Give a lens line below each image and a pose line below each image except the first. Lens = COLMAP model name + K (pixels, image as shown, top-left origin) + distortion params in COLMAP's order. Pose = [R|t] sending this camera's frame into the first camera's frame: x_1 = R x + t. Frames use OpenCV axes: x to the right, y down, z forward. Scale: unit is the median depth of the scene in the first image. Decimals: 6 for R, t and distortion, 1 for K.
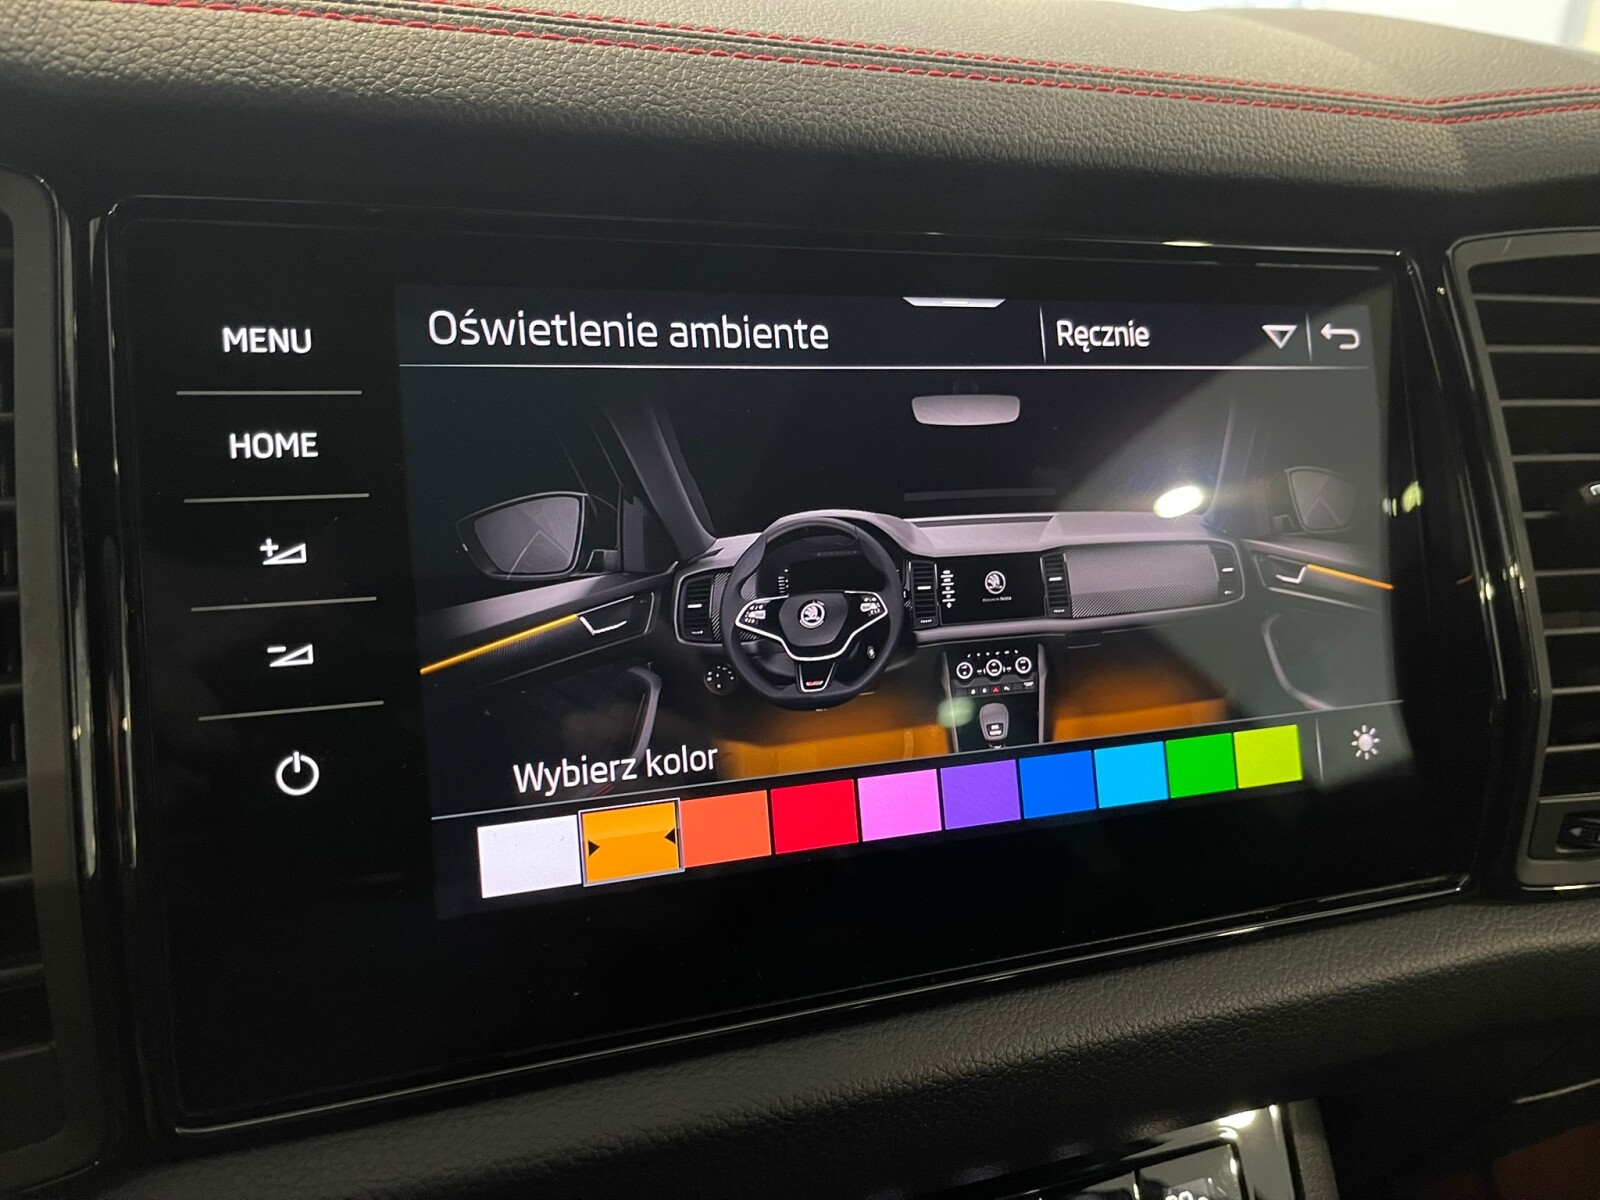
lens RADIAL K [[1217.5, 0, 808.2], [0, 1217.5, 611.9], [0, 0, 1]] dist [0.063457, -0.094203]
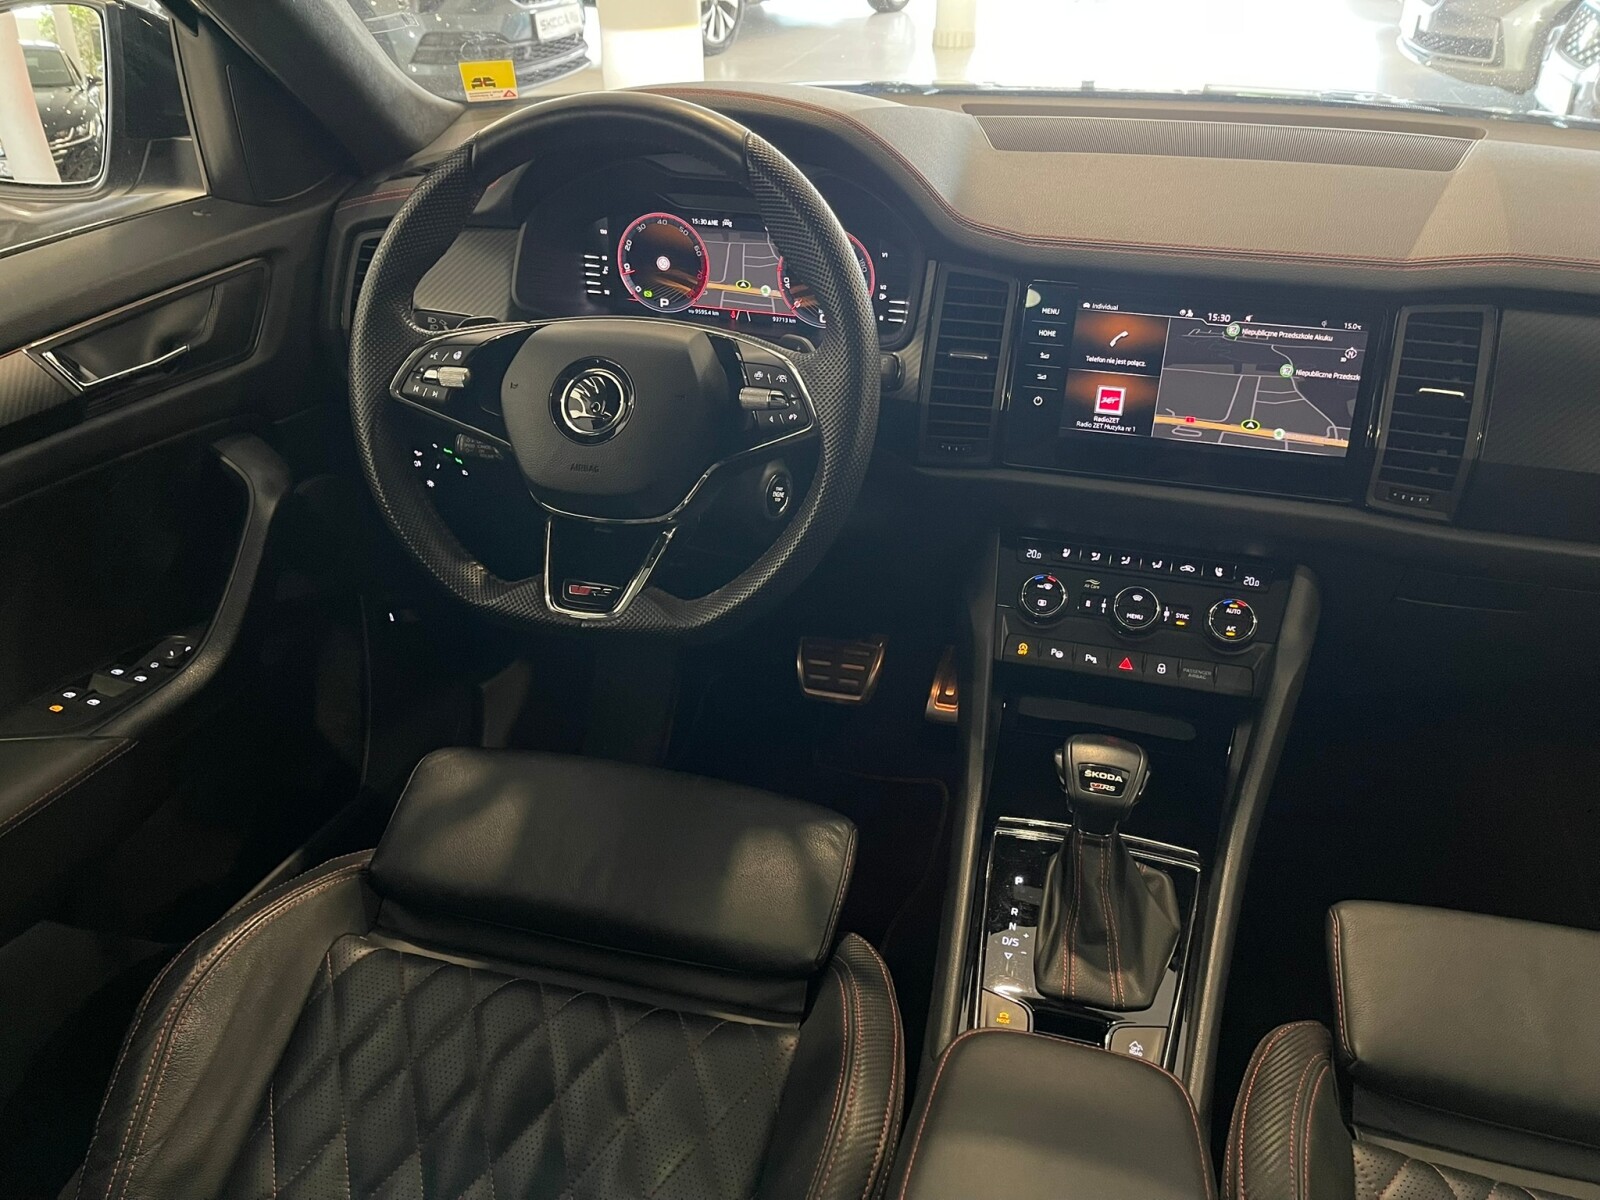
lens RADIAL K [[1217.5, 0, 789.8], [0, 1217.5, 598.8], [0, 0, 1]] dist [0.063457, -0.094203]
pose [[0.808039, 0.257936, -0.529662, 1.421277], [-0.154663, 0.960402, 0.231750, -0.079664], [0.568465, -0.105344, 0.815935, -3.280051]]
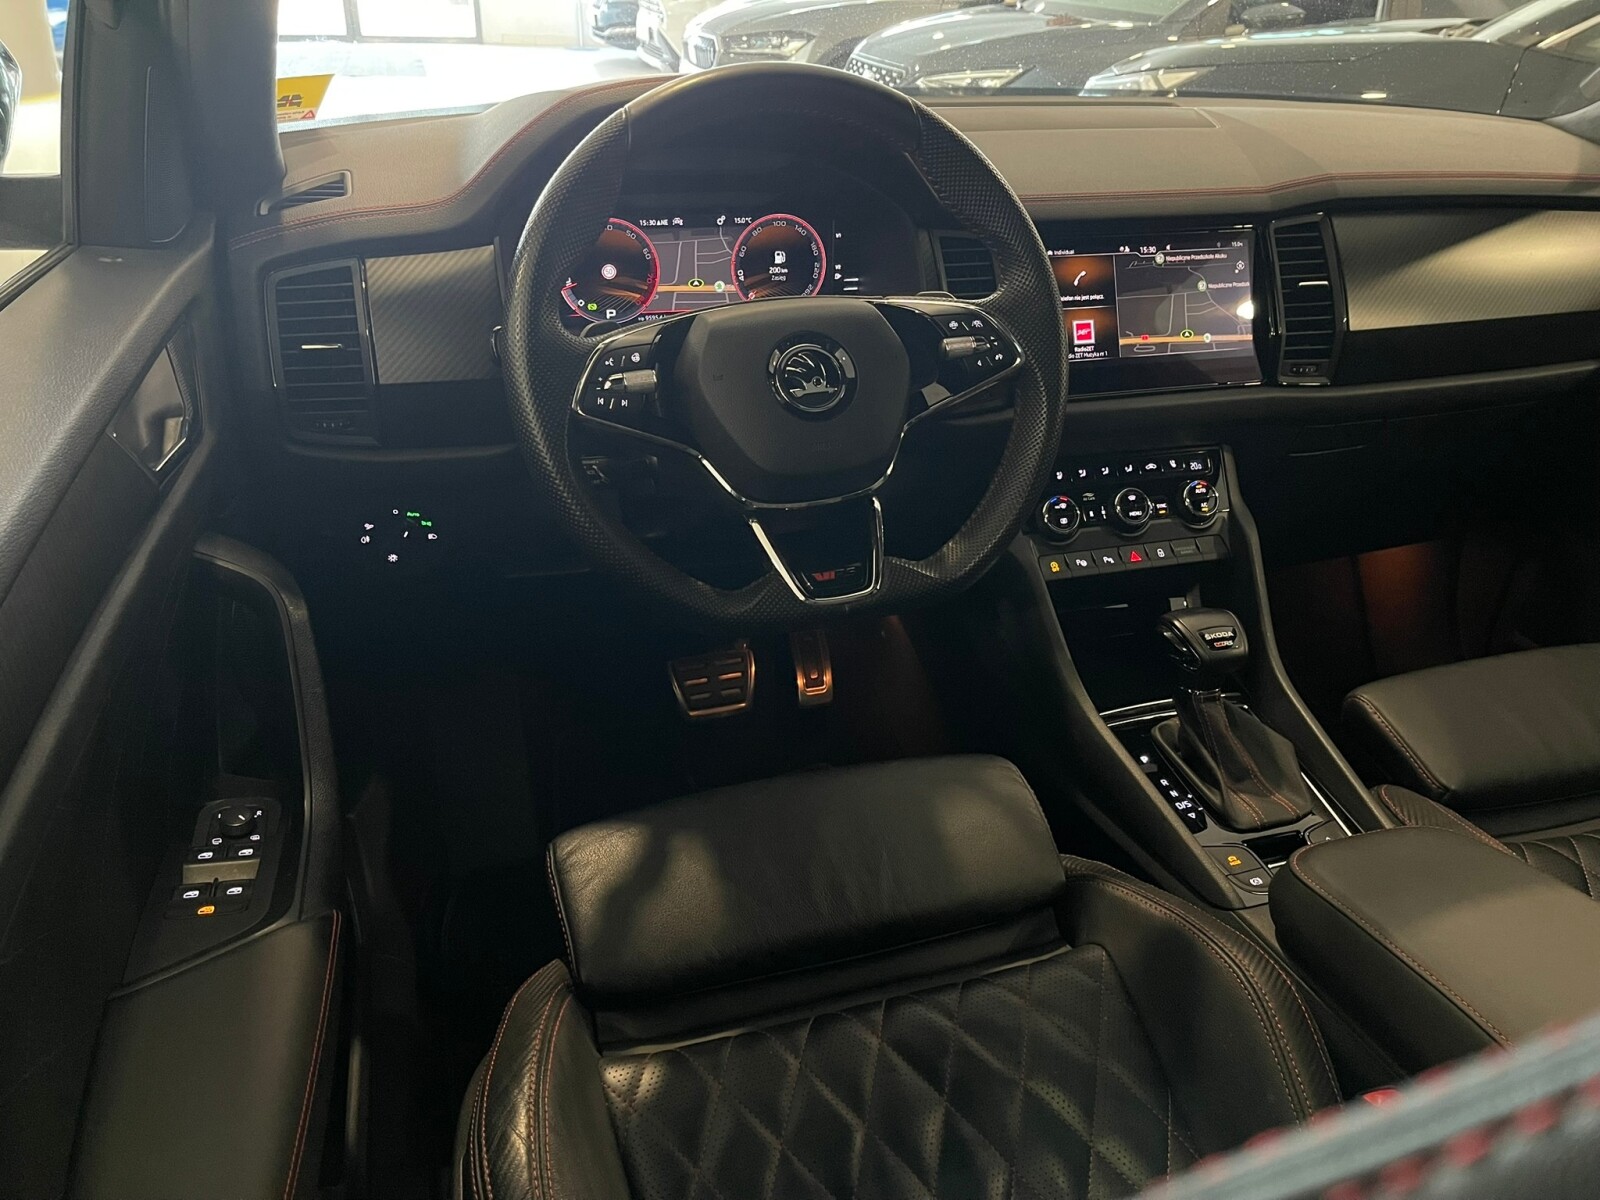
lens RADIAL K [[1217.5, 0, 797.9], [0, 1217.5, 586.6], [0, 0, 1]] dist [0.063457, -0.094203]
pose [[0.998290, -0.002061, -0.058427, -1.004752], [0.009693, 0.991383, 0.130640, 0.436967], [0.057654, -0.130983, 0.989707, -4.129693]]
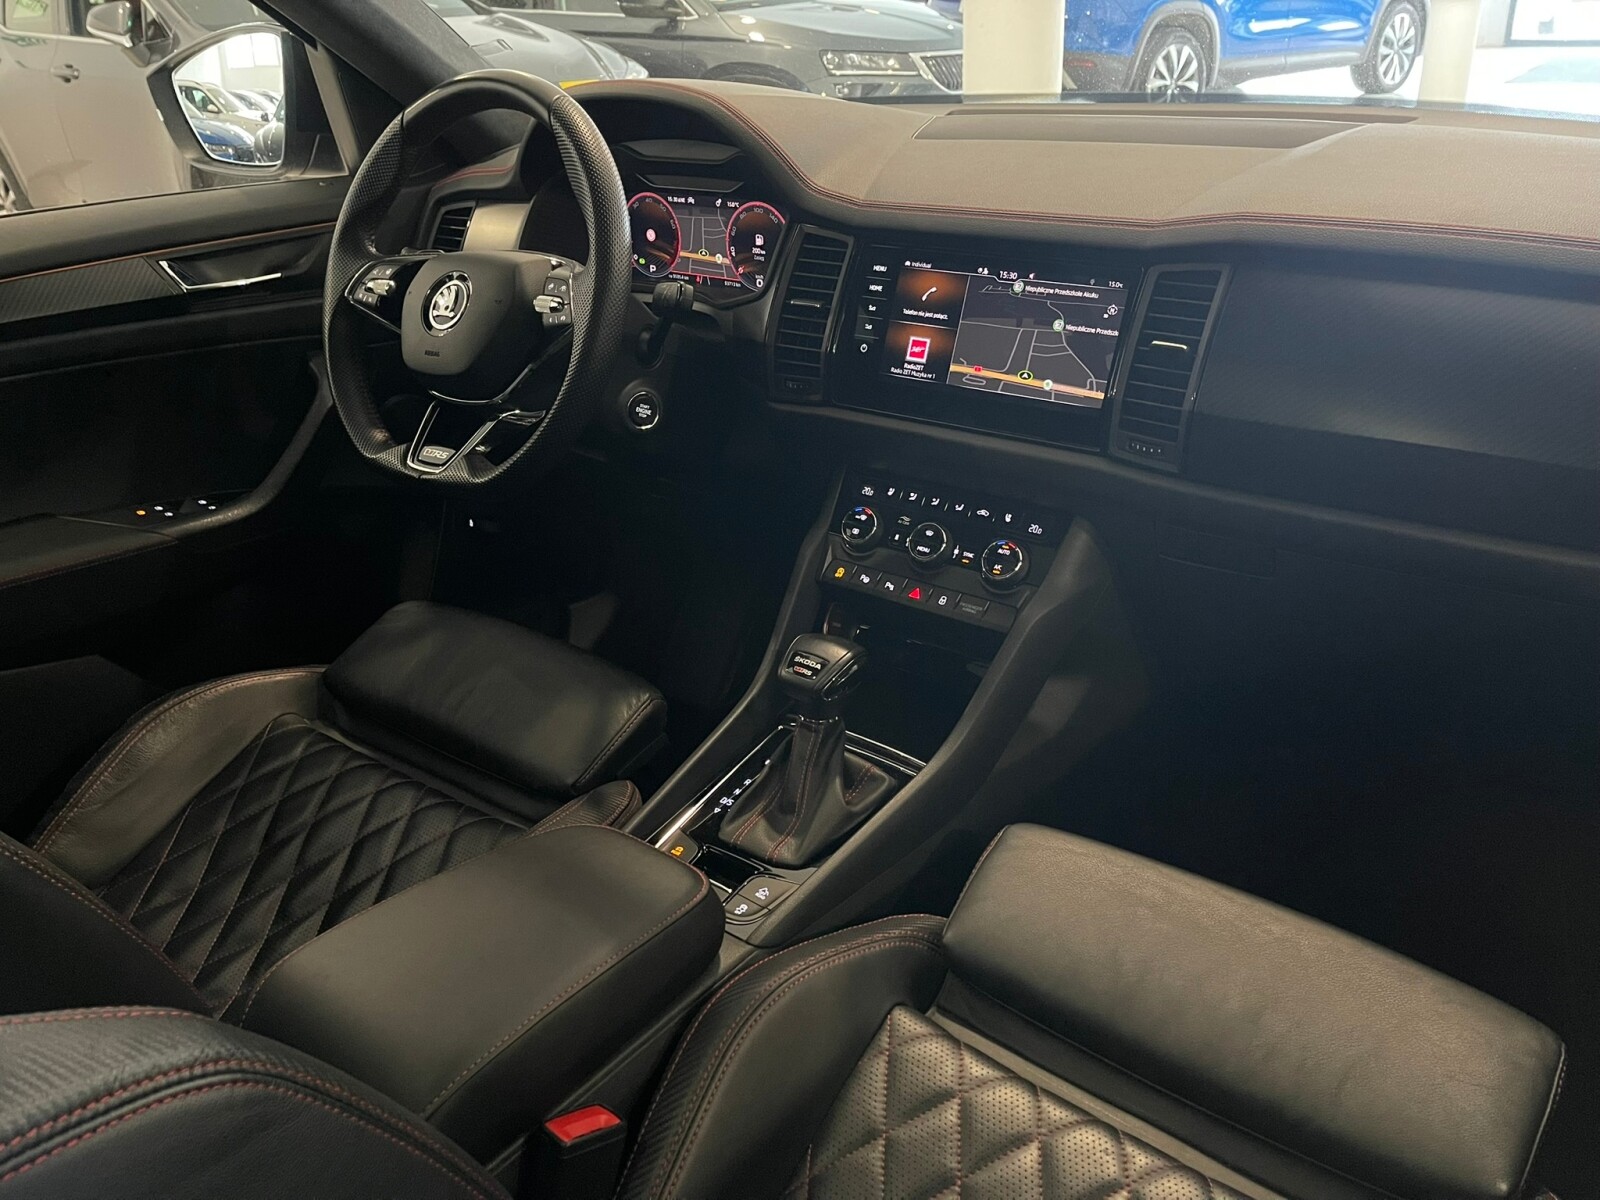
lens RADIAL K [[1217.5, 0, 799.1], [0, 1217.5, 606.4], [0, 0, 1]] dist [0.063457, -0.094203]
pose [[0.527689, 0.314644, -0.789014, 3.702558], [-0.209152, 0.948397, 0.238323, -0.013454], [0.823286, 0.039264, 0.566268, -2.078873]]
